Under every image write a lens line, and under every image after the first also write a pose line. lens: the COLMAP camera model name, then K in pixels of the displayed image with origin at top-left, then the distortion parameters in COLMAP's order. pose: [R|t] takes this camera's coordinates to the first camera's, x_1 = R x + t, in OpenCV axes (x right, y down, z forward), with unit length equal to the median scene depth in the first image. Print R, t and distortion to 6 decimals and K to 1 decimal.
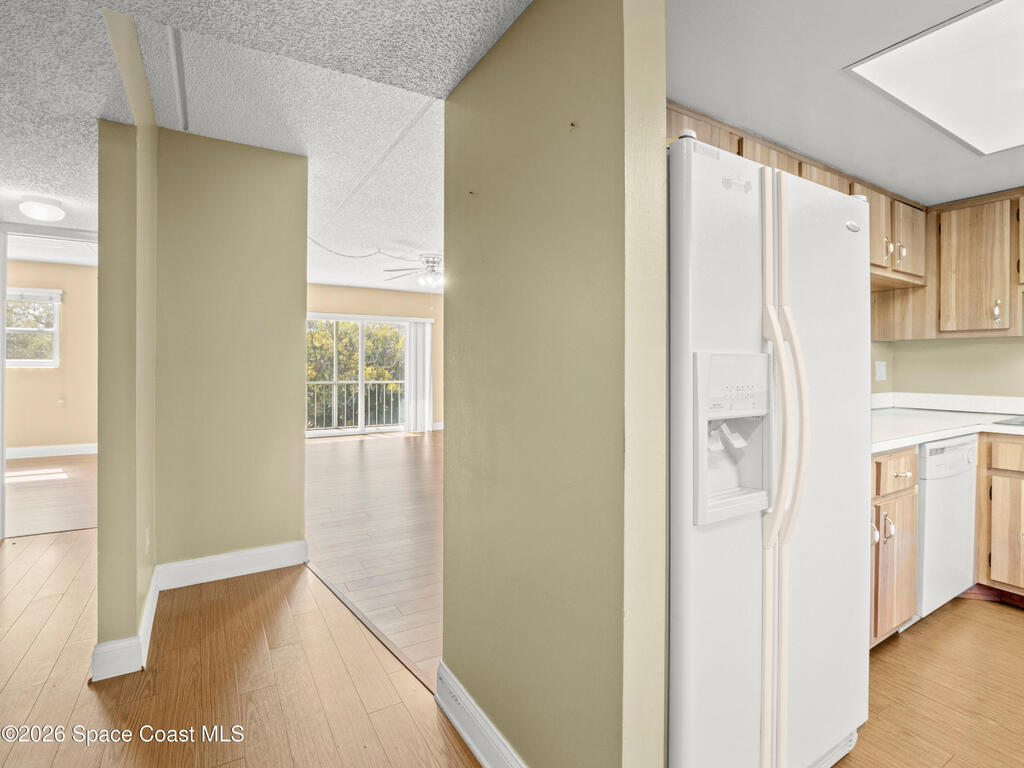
lens RADIAL K [[492.6, 0, 503.5], [0, 492.6, 367.1], [0, 0, 1]] dist [-0.018770, 0.000118]
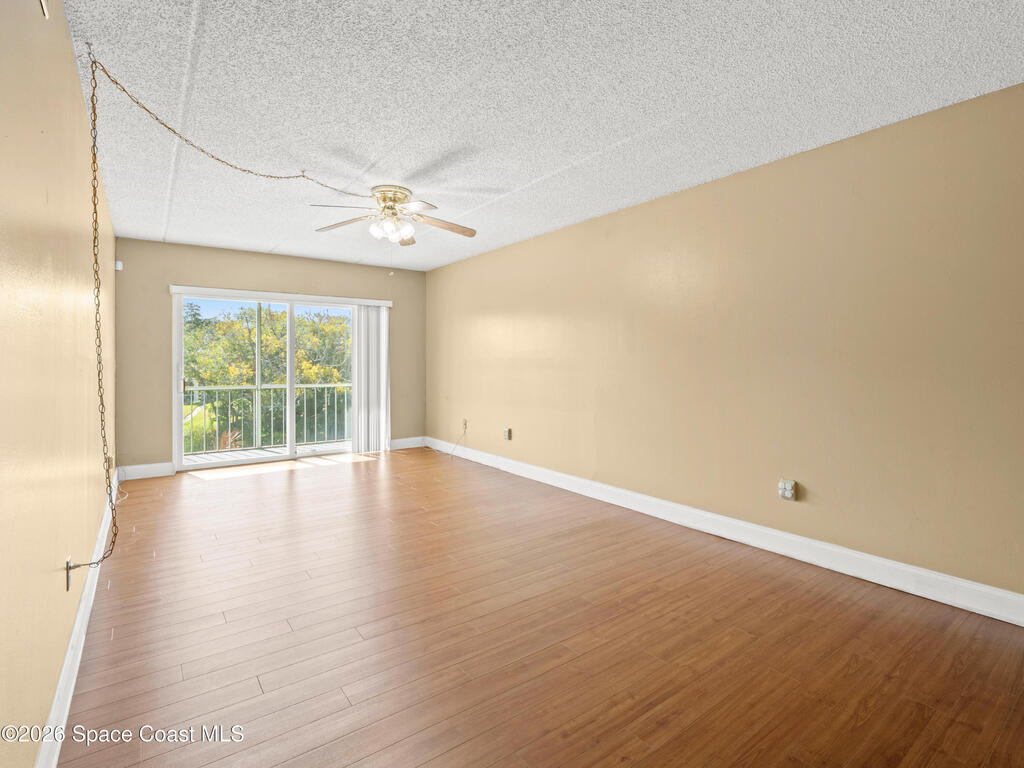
lens RADIAL K [[492.6, 0, 504.9], [0, 492.6, 365.7], [0, 0, 1]] dist [-0.018770, 0.000118]
pose [[0.995509, -0.005609, 0.094496, -0.063865], [0.005367, 0.999982, 0.002825, -0.001899], [-0.094510, -0.002305, 0.995521, 0.371280]]
